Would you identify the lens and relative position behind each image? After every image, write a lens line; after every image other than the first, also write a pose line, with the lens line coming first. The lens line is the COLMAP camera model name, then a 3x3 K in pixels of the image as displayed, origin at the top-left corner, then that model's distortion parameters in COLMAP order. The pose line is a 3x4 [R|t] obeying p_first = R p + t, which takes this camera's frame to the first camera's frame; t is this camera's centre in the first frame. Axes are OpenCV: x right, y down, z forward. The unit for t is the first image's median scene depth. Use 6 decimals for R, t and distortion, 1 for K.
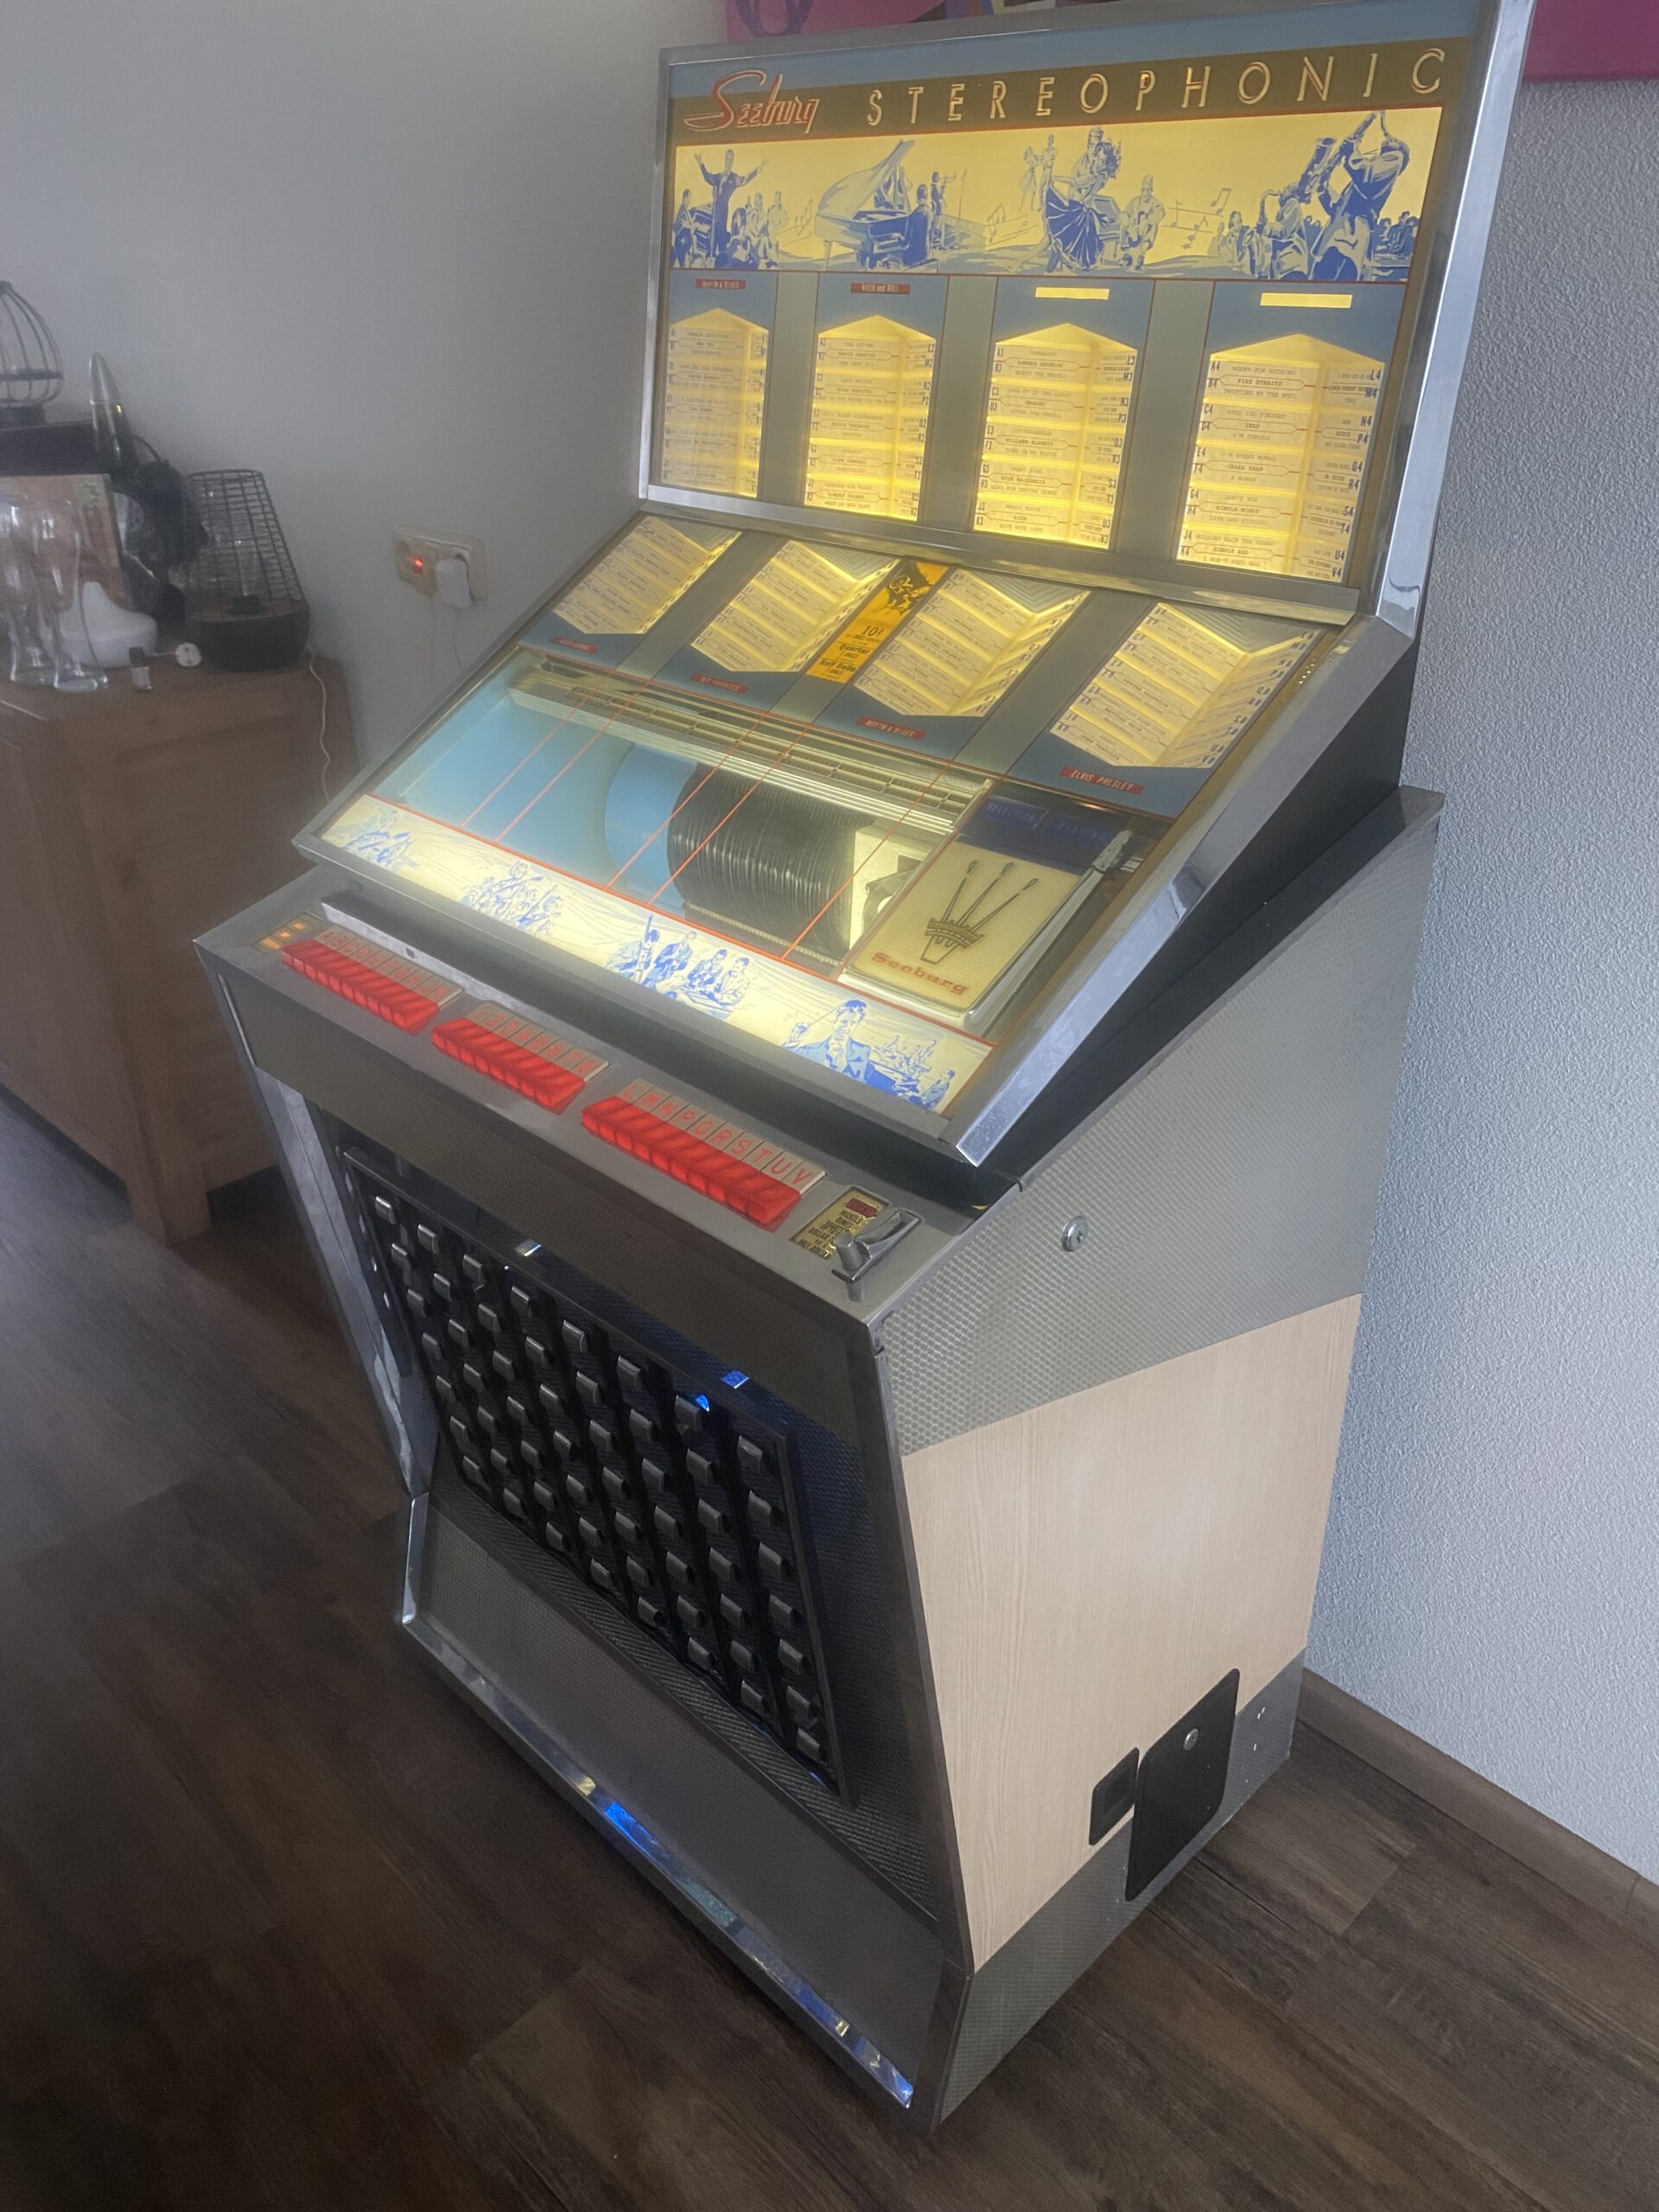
lens RADIAL K [[1668.4, 0, 829.0], [0, 1668.4, 1074.5], [0, 0, 1]] dist [0.048125, -0.049602]
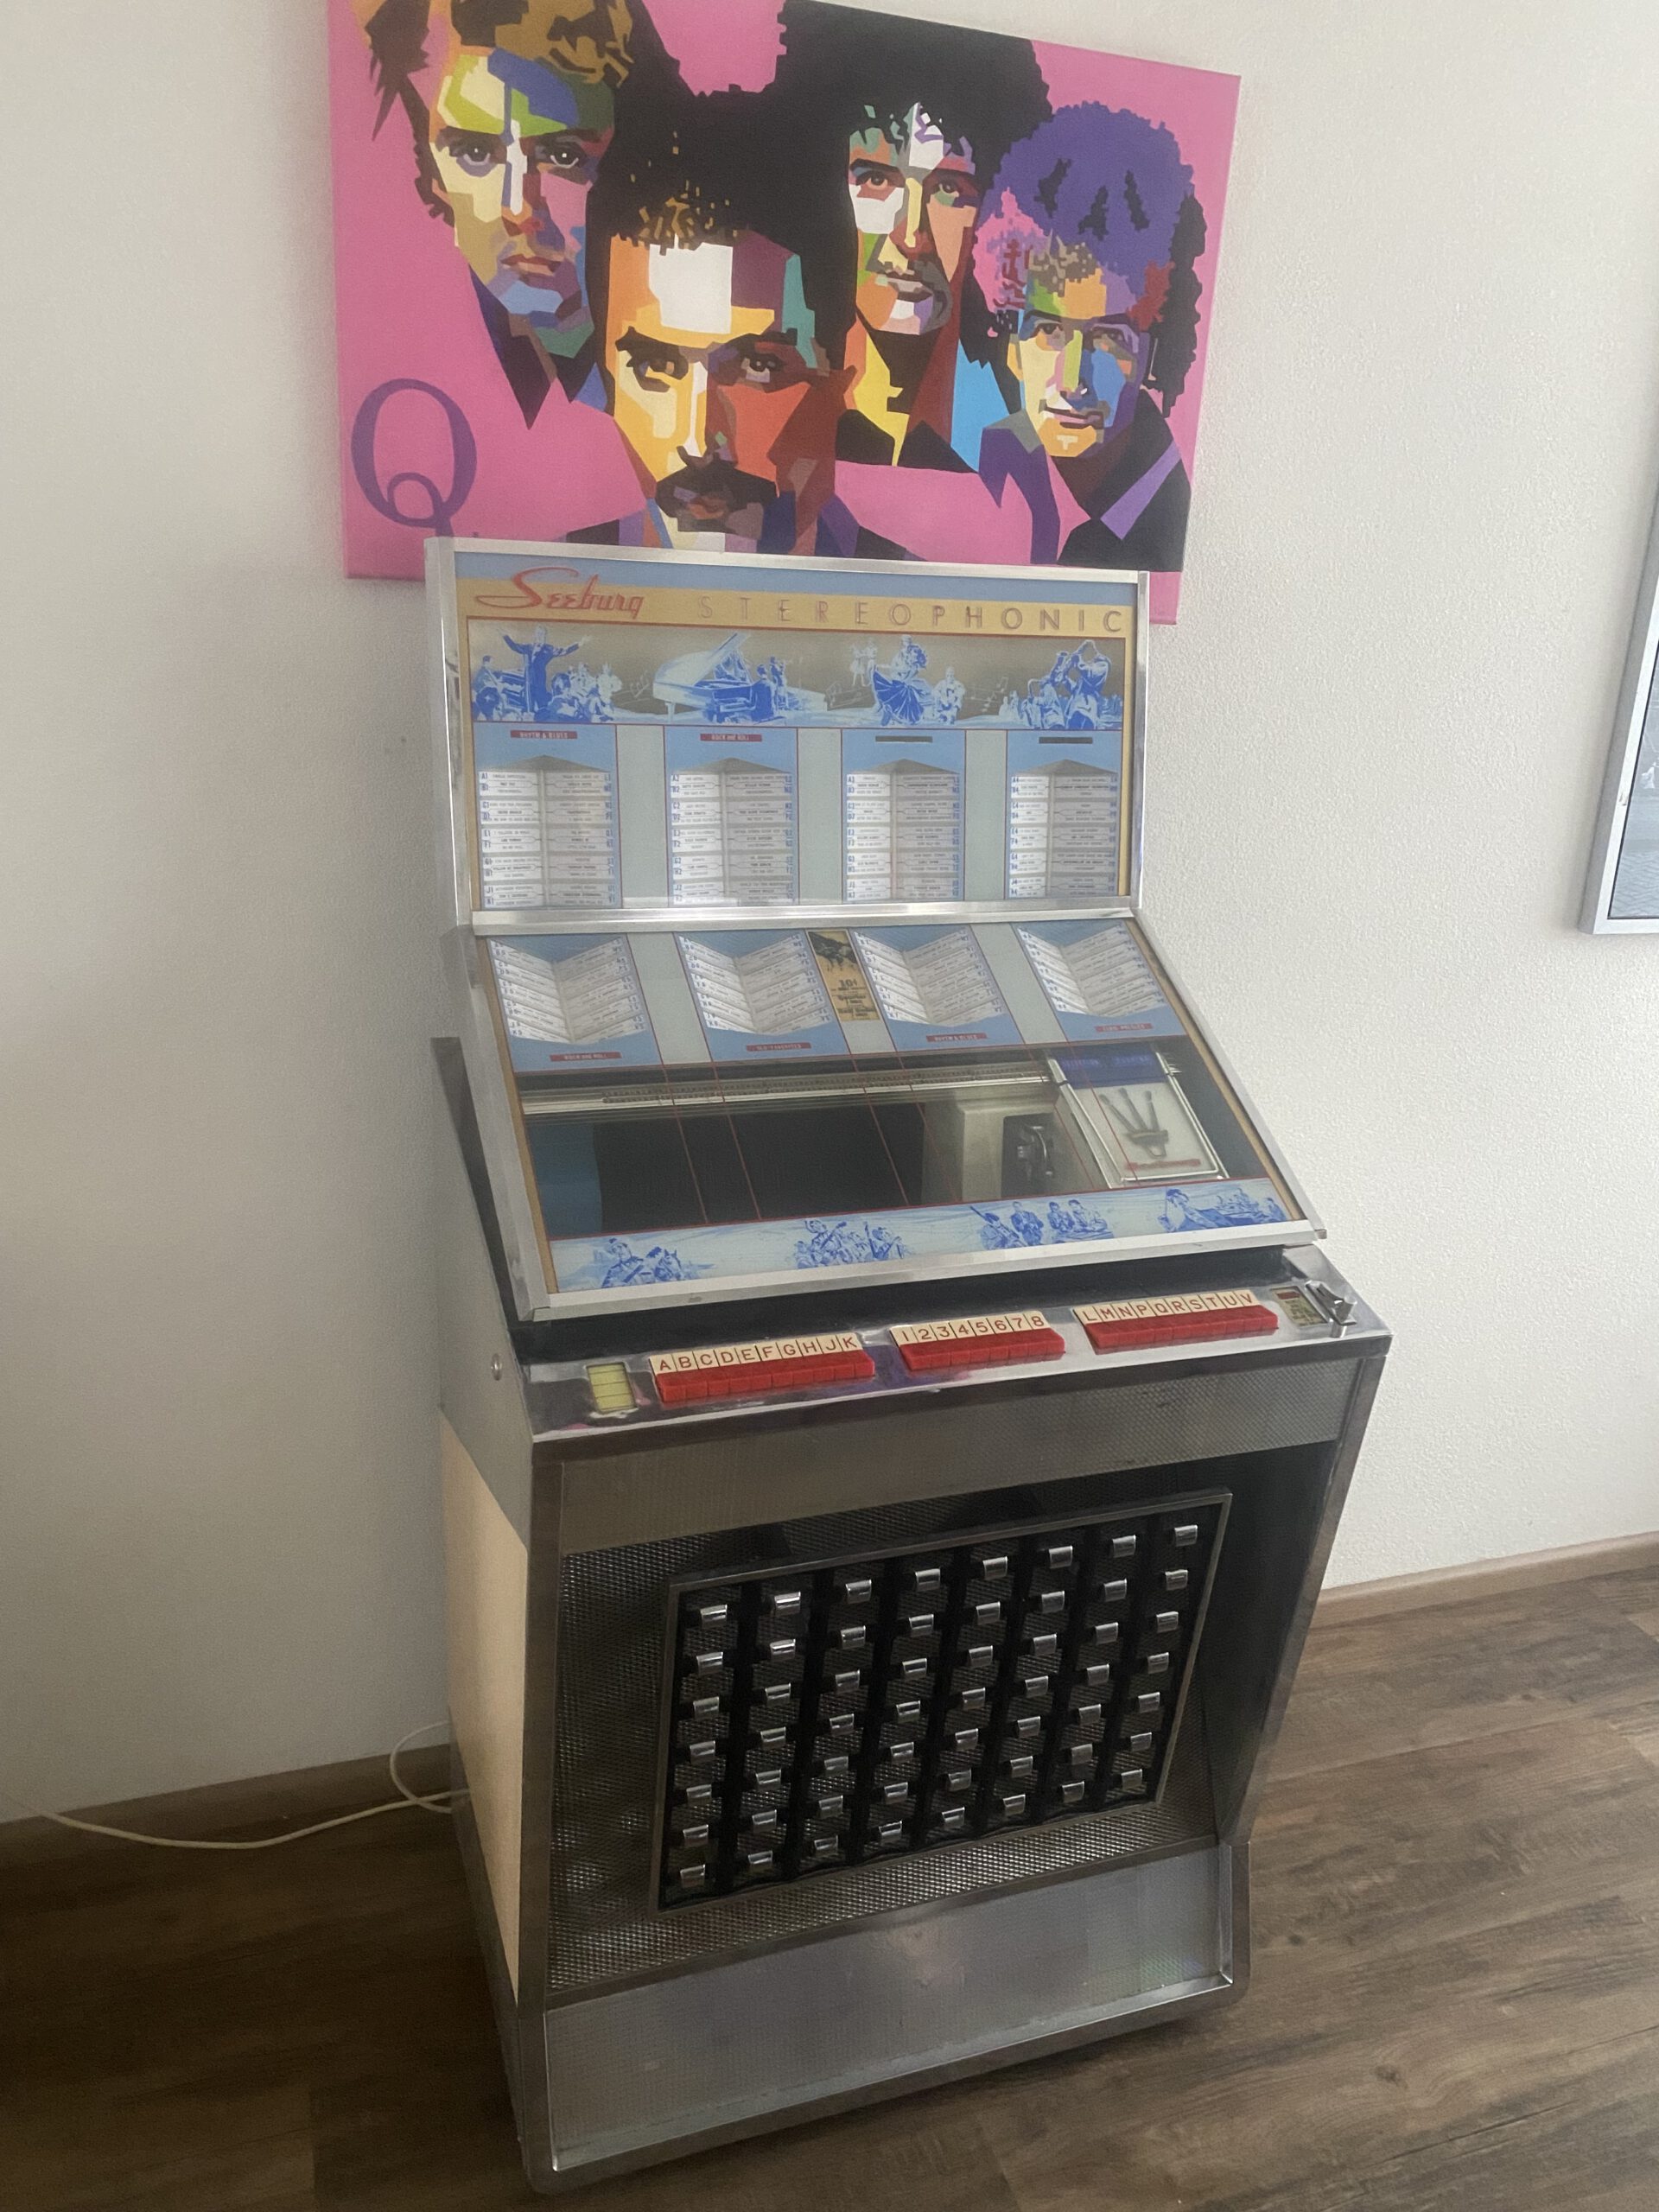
lens RADIAL K [[1668.4, 0, 839.2], [0, 1668.4, 1119.2], [0, 0, 1]] dist [0.048125, -0.049602]
pose [[0.425309, -0.246003, 0.870973, -1.204509], [0.375833, 0.923458, 0.077302, -0.284382], [-0.823323, 0.294463, 0.485211, 0.426922]]
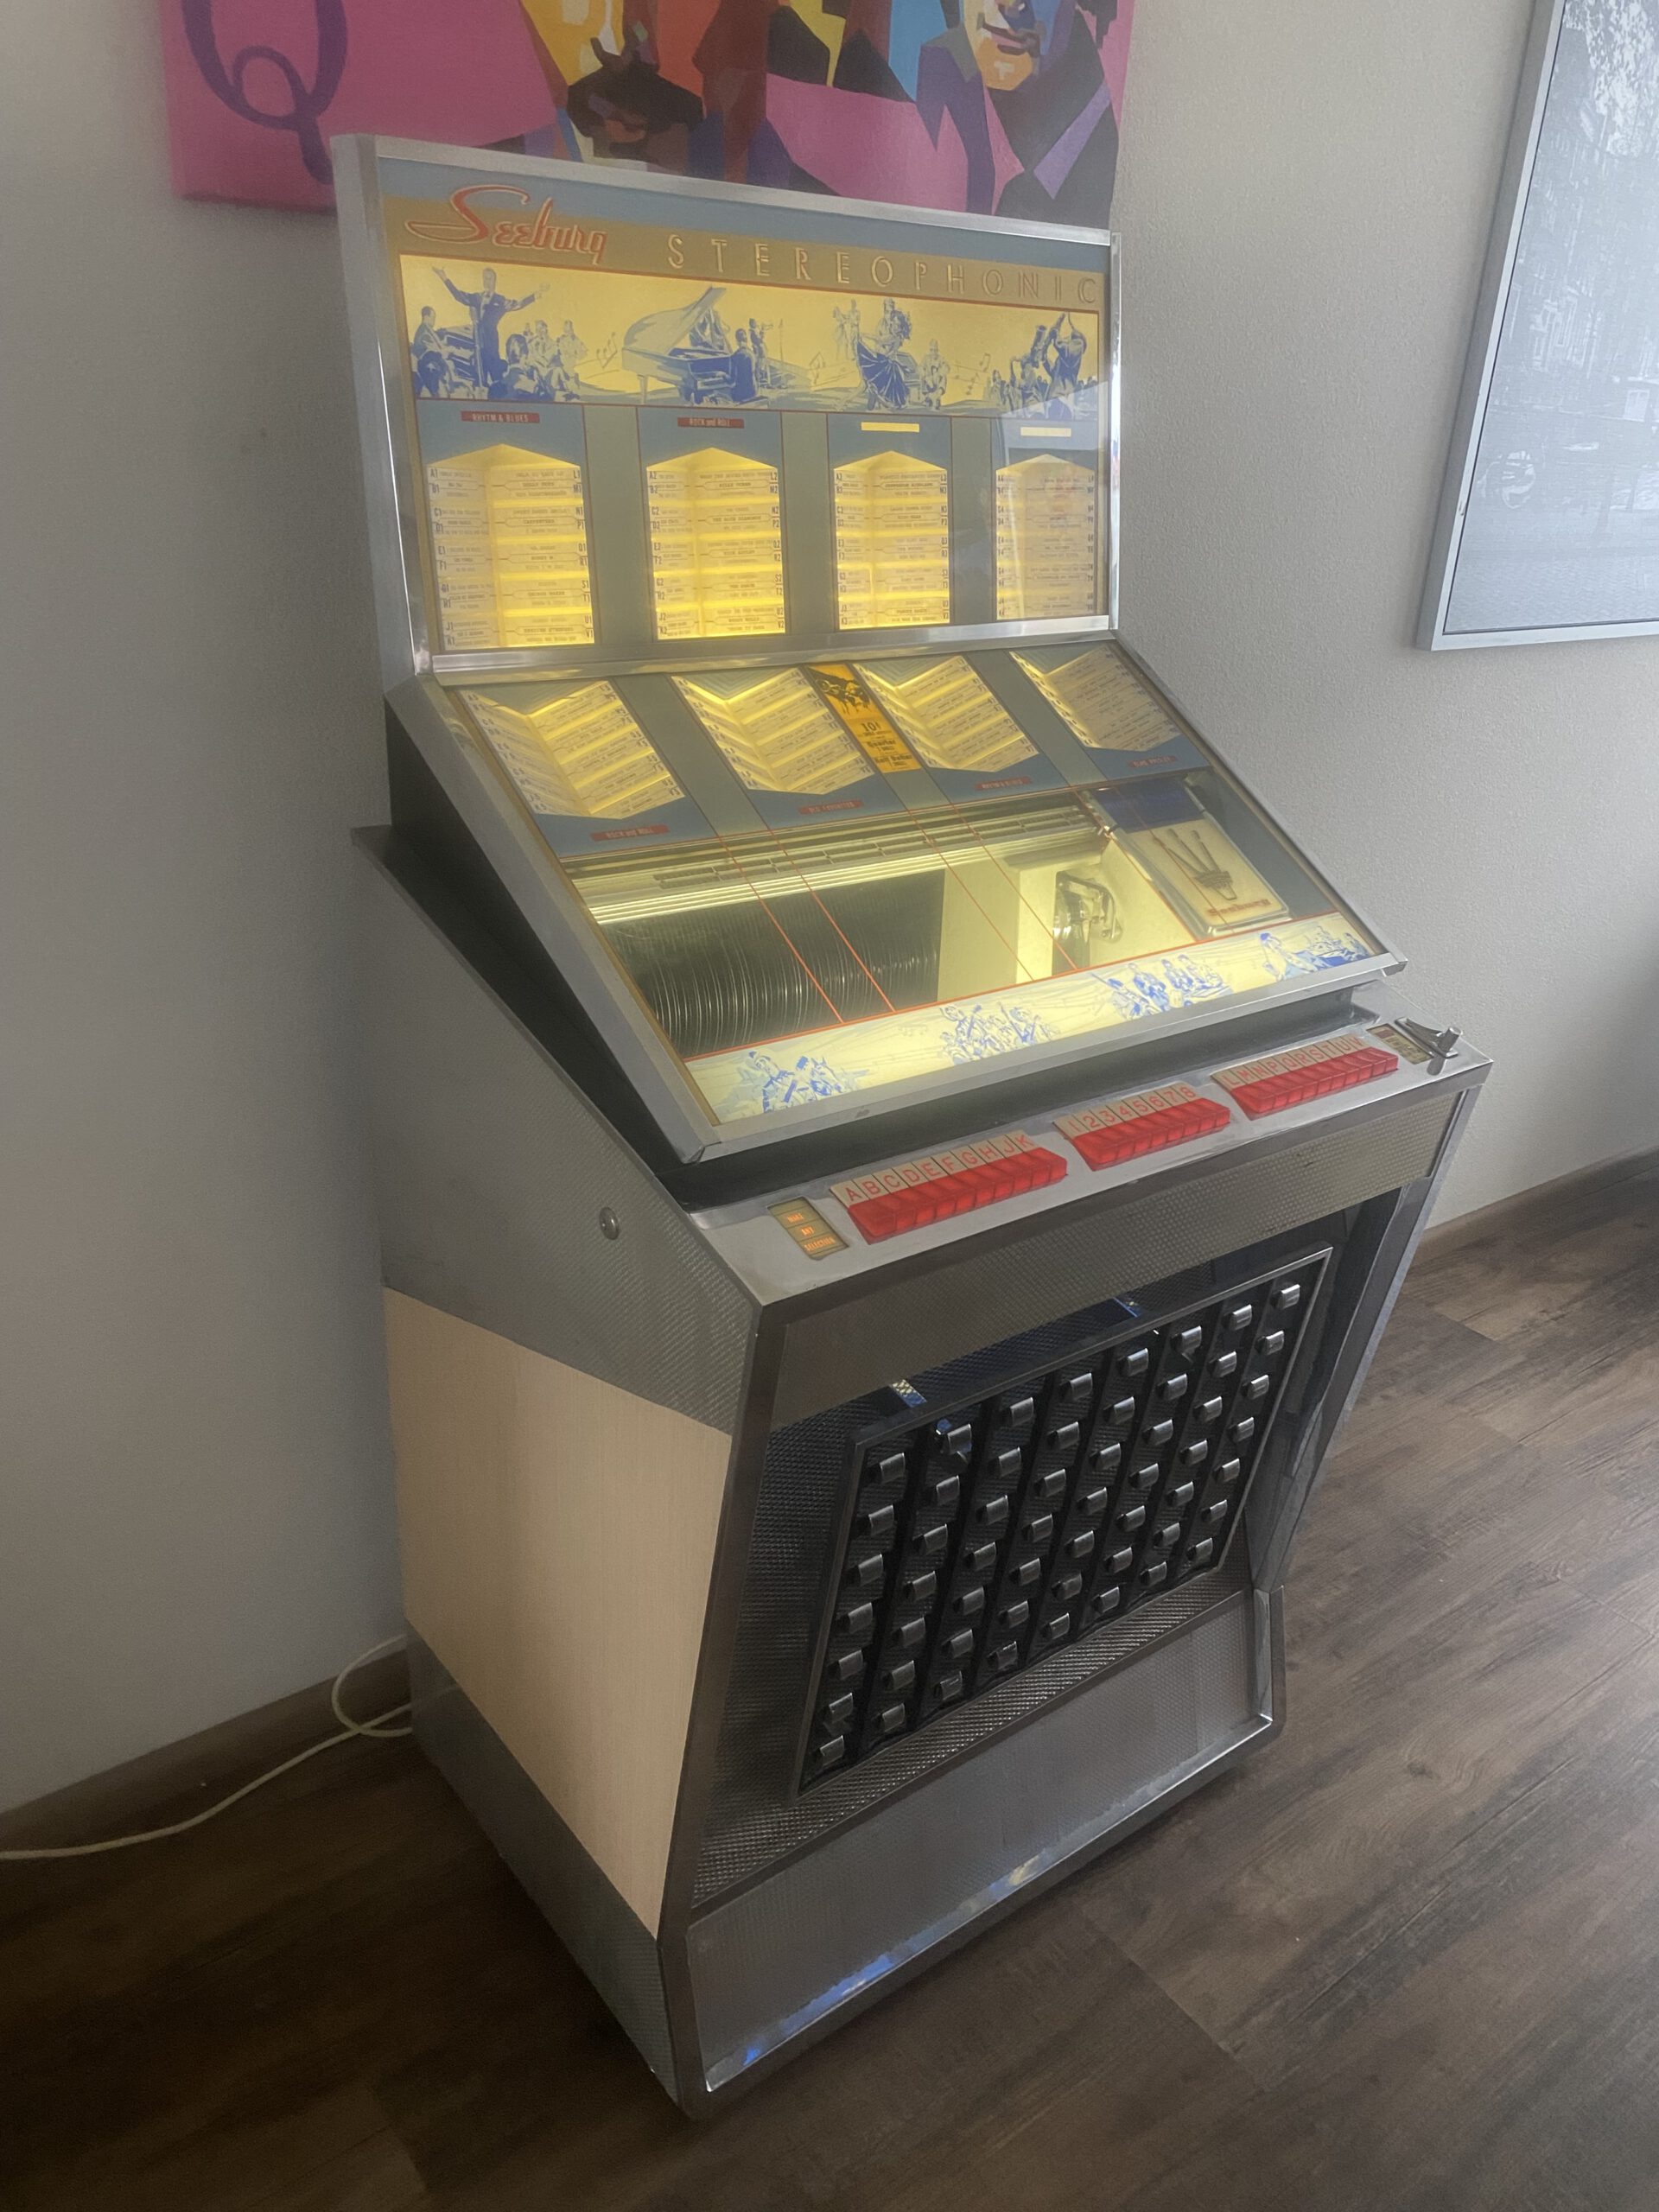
lens RADIAL K [[1668.4, 0, 849.6], [0, 1668.4, 1109.0], [0, 0, 1]] dist [0.048125, -0.049602]
pose [[0.124845, -0.384164, 0.914785, -1.153868], [0.410454, 0.859401, 0.304889, -0.412997], [-0.903295, 0.337414, 0.264974, 0.849257]]
